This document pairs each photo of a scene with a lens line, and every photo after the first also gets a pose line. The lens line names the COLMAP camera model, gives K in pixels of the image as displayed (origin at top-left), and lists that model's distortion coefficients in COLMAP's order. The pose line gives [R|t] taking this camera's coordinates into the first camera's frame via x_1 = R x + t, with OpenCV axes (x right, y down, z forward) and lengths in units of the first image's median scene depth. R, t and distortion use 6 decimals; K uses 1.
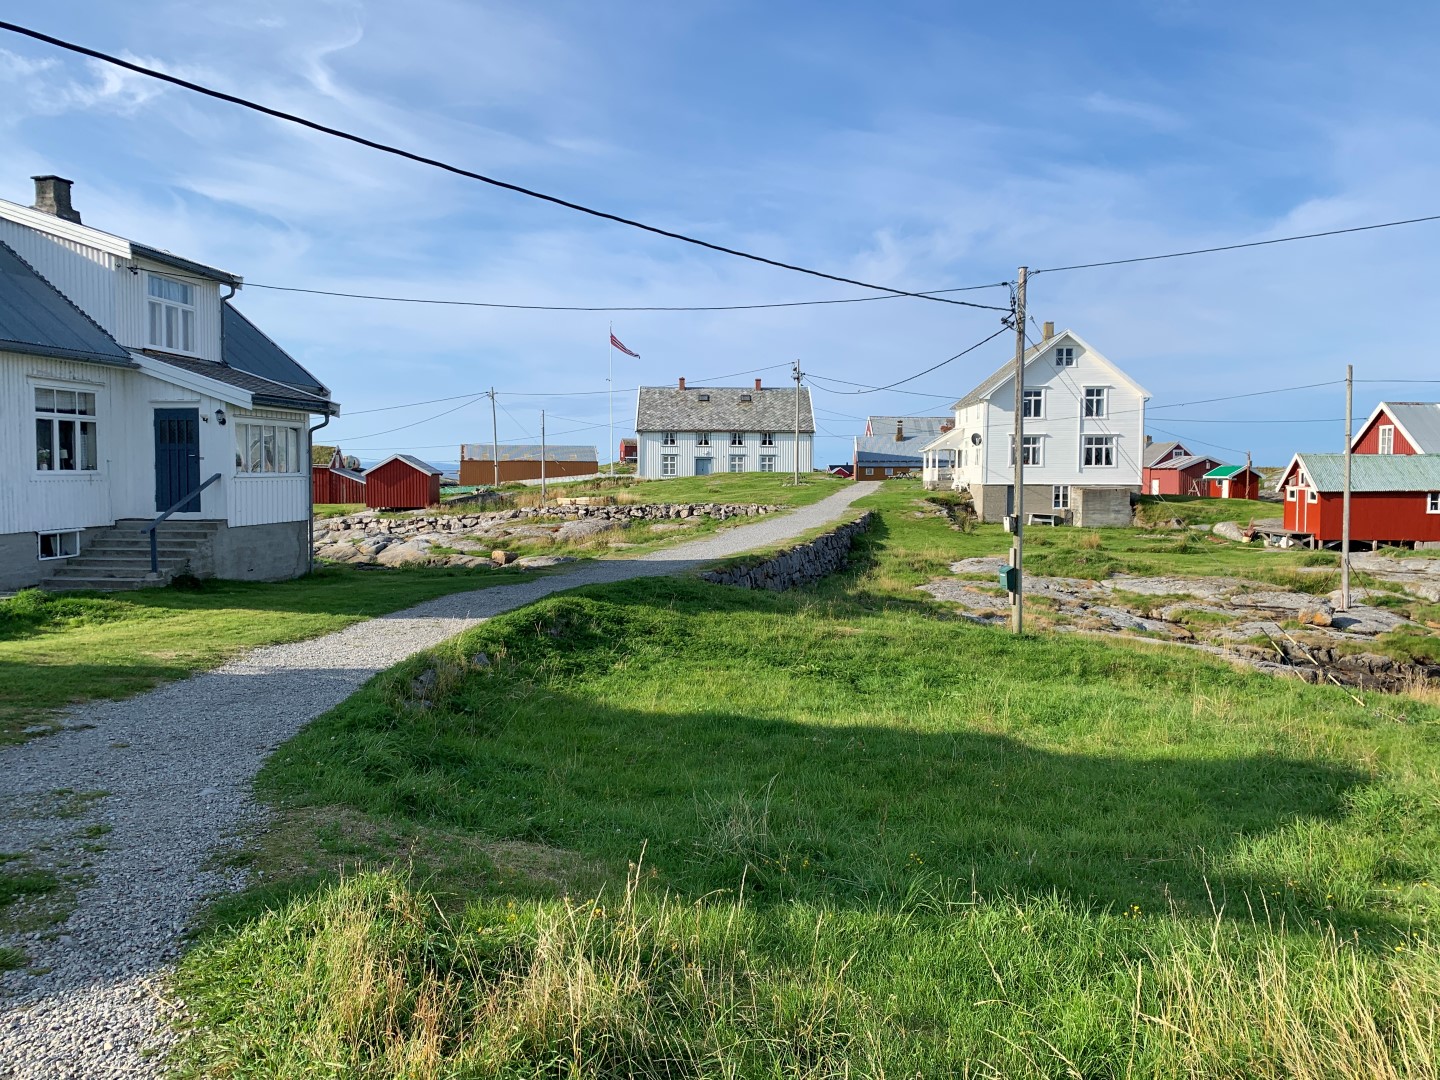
lens RADIAL K [[1092.5, 0, 676.2], [0, 1092.5, 539.3], [0, 0, 1]] dist [-0.008313, -0.003901]
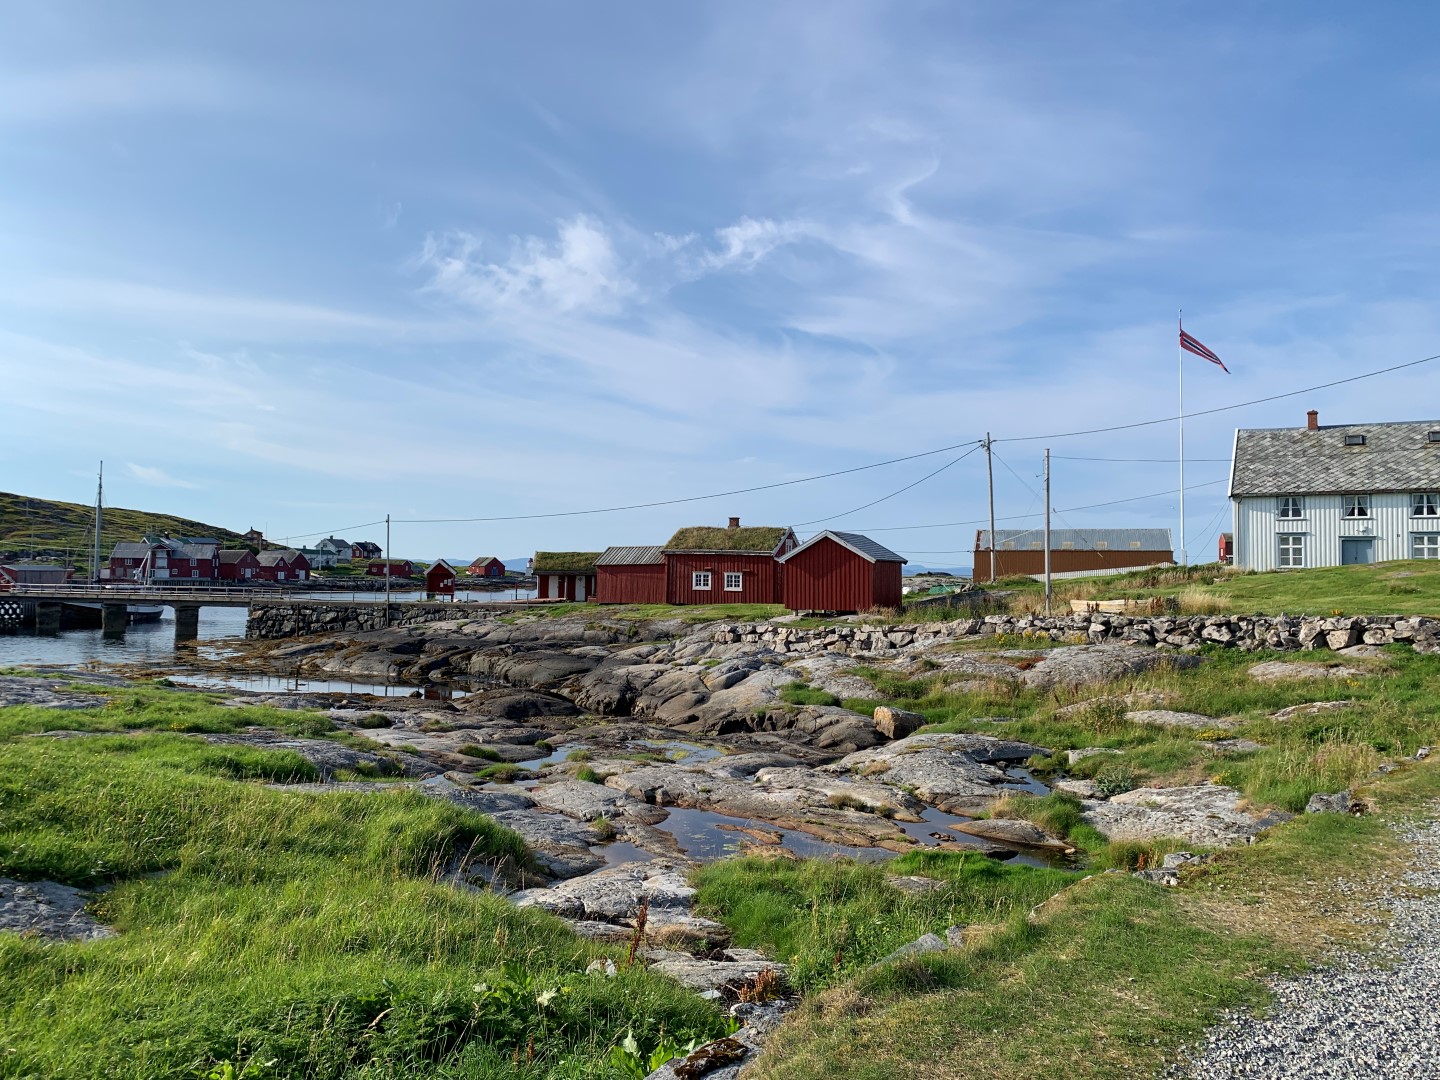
lens RADIAL K [[1055.4, 0, 657.1], [0, 1055.4, 541.8], [0, 0, 1]] dist [-0.006563, -0.009947]
pose [[0.854967, -0.012651, -0.518528, -0.005229], [-0.035394, 0.995949, -0.082657, -0.013199], [0.517473, 0.089022, 0.851056, 0.367054]]
